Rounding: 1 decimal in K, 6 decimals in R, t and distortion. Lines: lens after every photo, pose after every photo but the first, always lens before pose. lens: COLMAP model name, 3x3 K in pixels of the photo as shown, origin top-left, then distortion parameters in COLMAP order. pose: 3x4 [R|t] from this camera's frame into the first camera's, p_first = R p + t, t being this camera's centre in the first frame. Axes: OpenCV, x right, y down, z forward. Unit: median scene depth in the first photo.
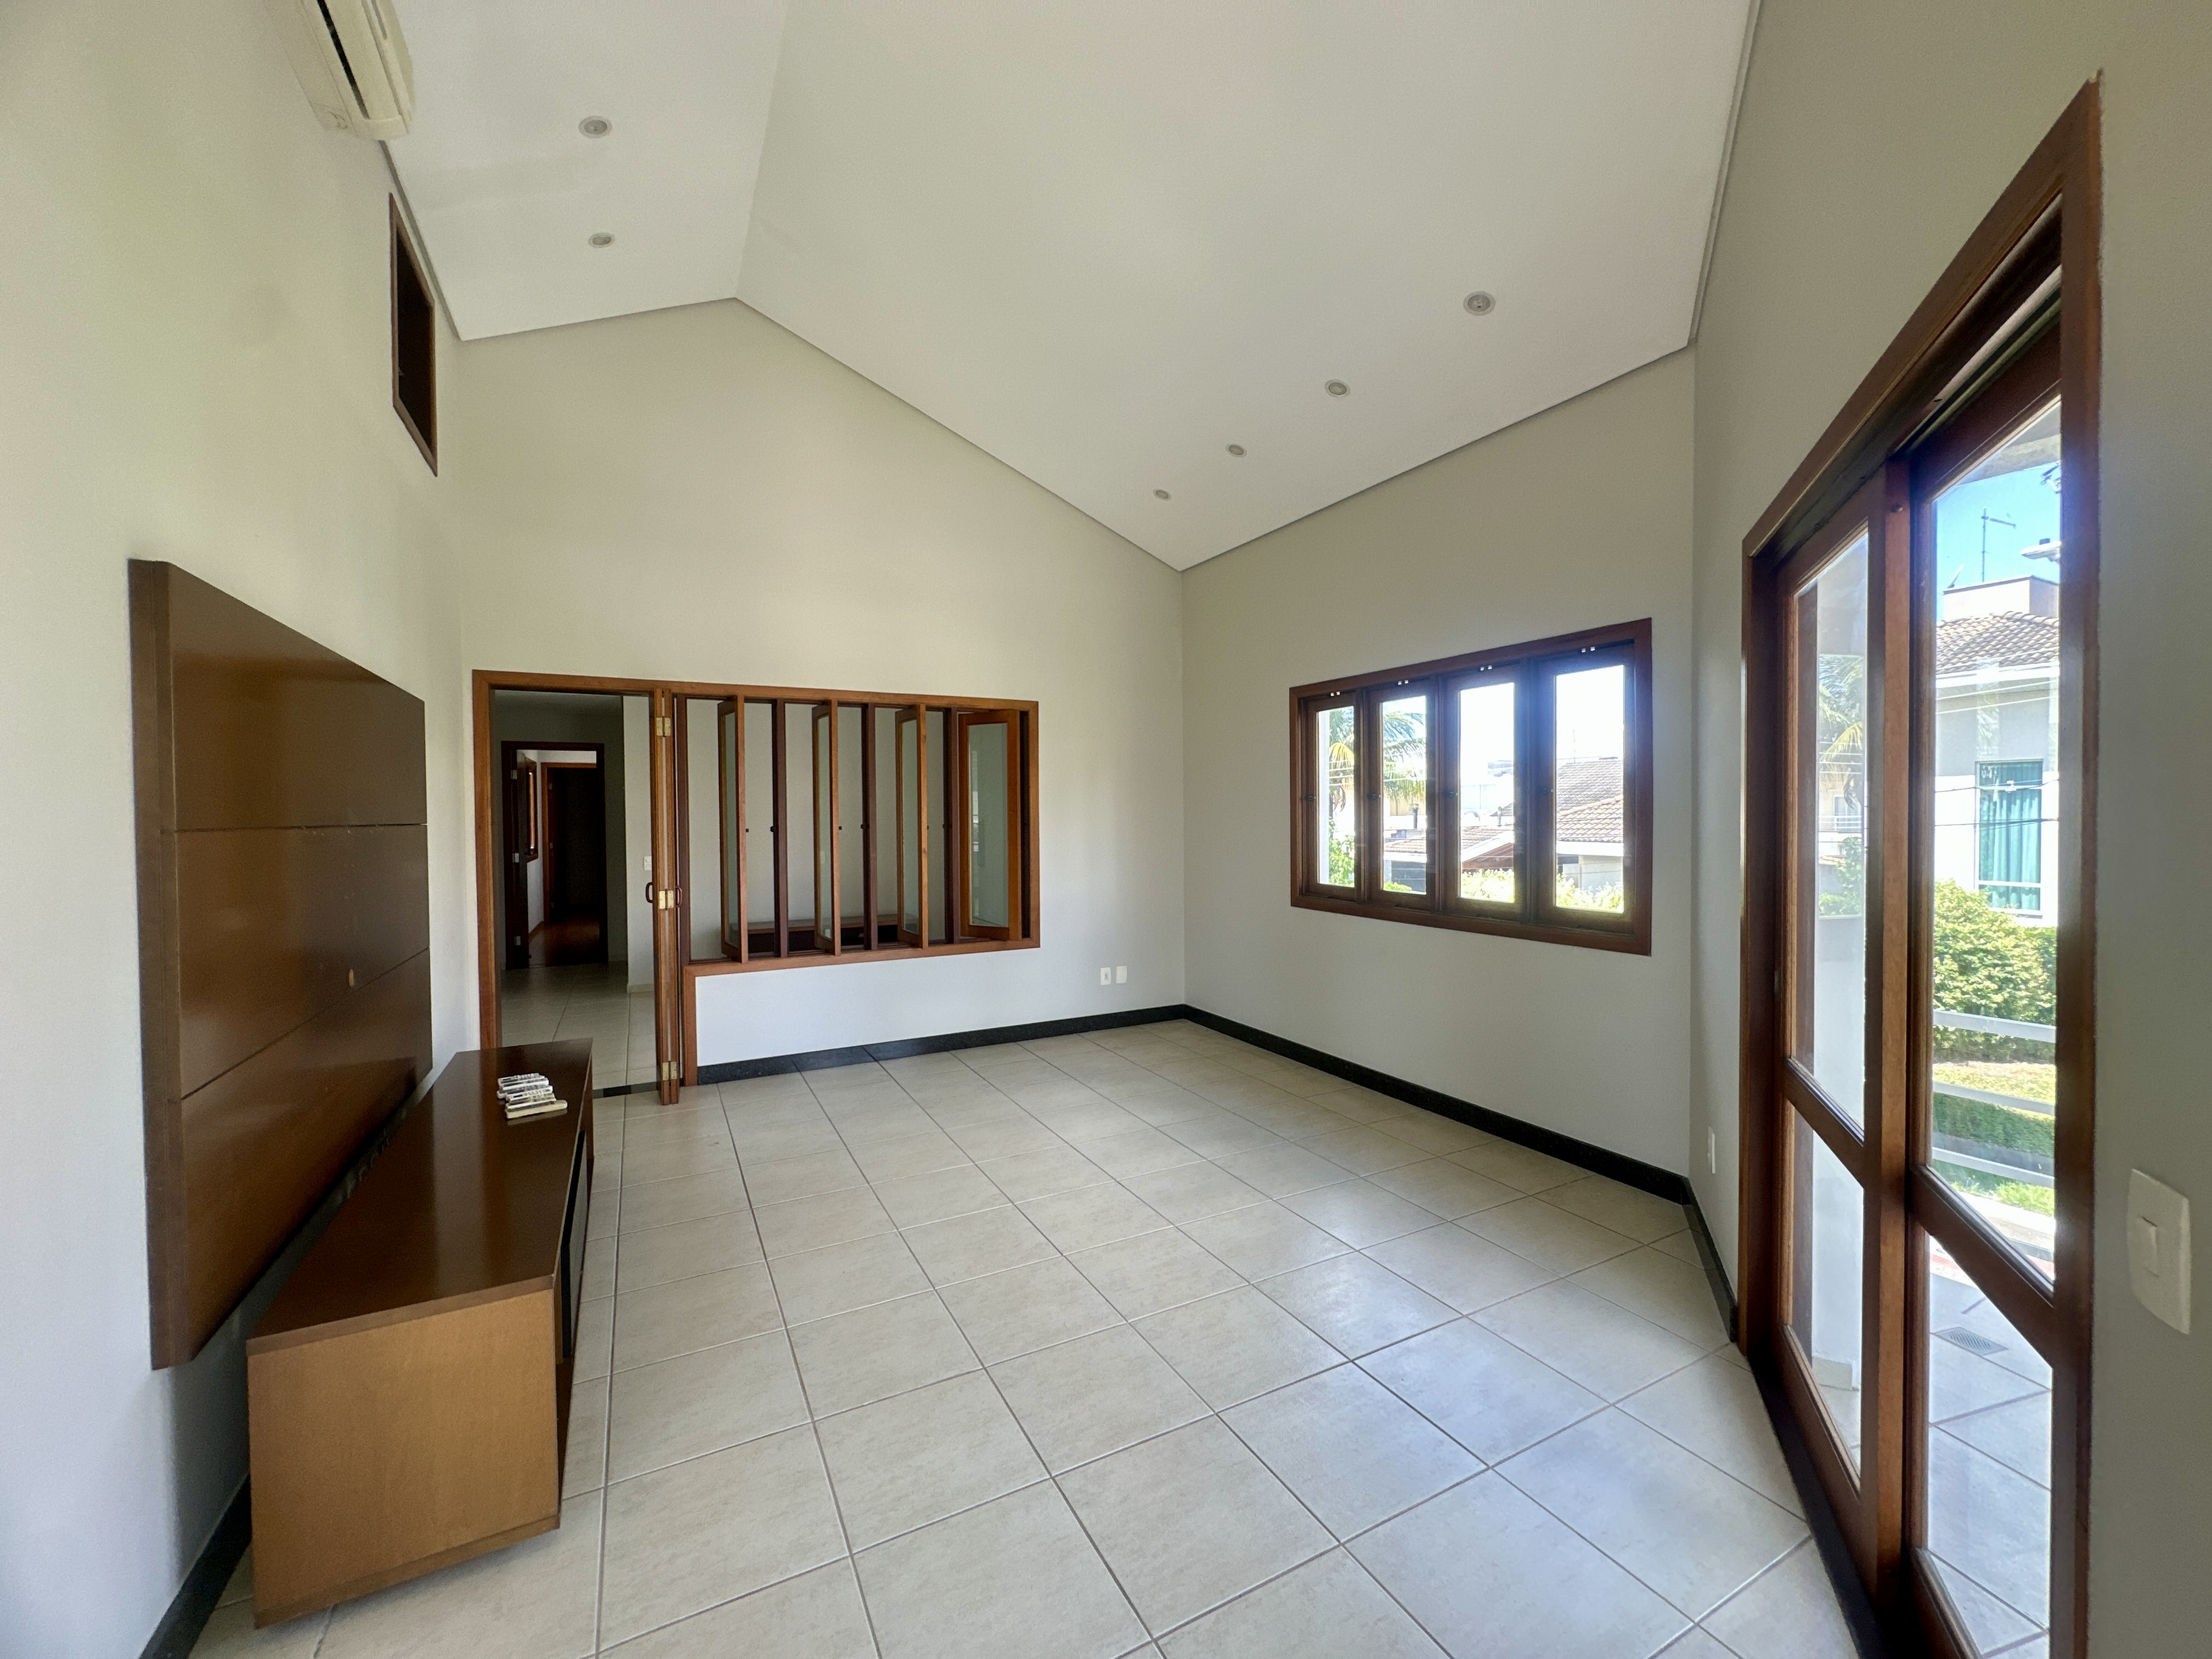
lens RADIAL K [[890.2, 0, 1113.9], [0, 890.2, 825.8], [0, 0, 1]] dist [-0.007982, 0.002482]
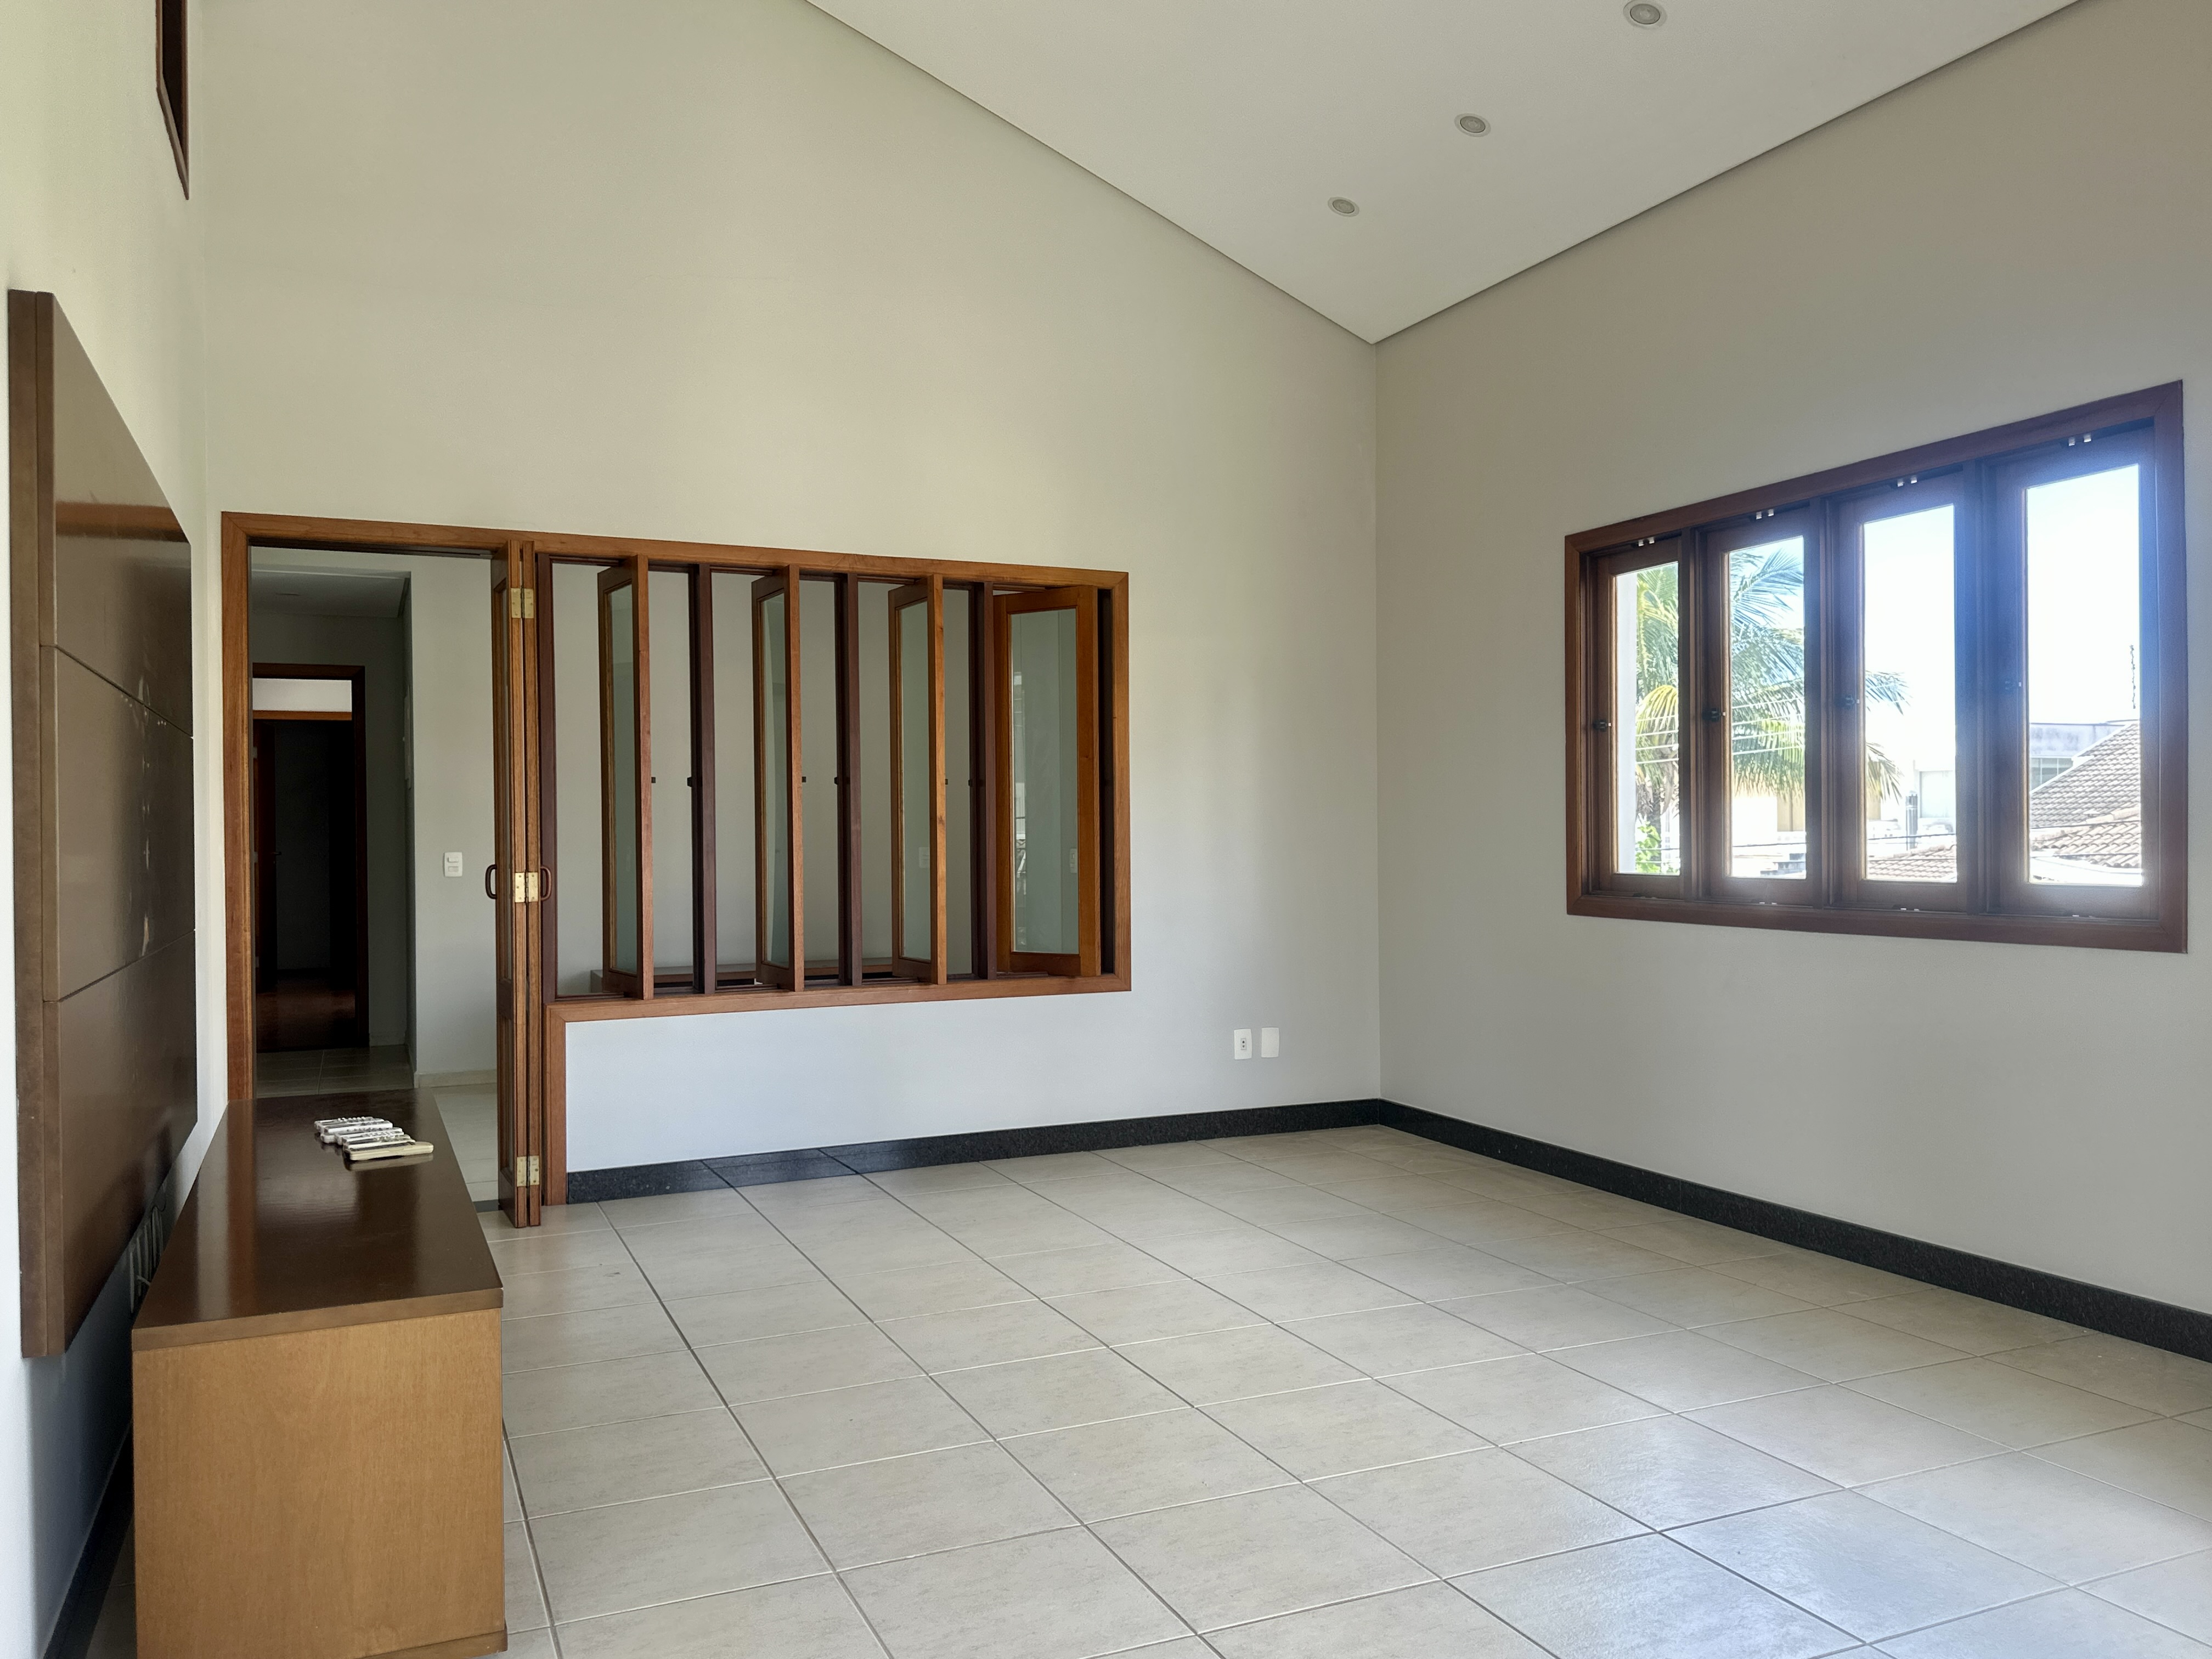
lens RADIAL K [[1685.7, 0, 1120.8], [0, 1685.7, 842.6], [0, 0, 1]] dist [0.063262, -0.072541]
pose [[0.997656, 0.001149, -0.068416, -0.017744], [-0.001989, 0.999923, -0.012213, 0.064906], [0.068397, 0.012320, 0.997582, -0.132603]]
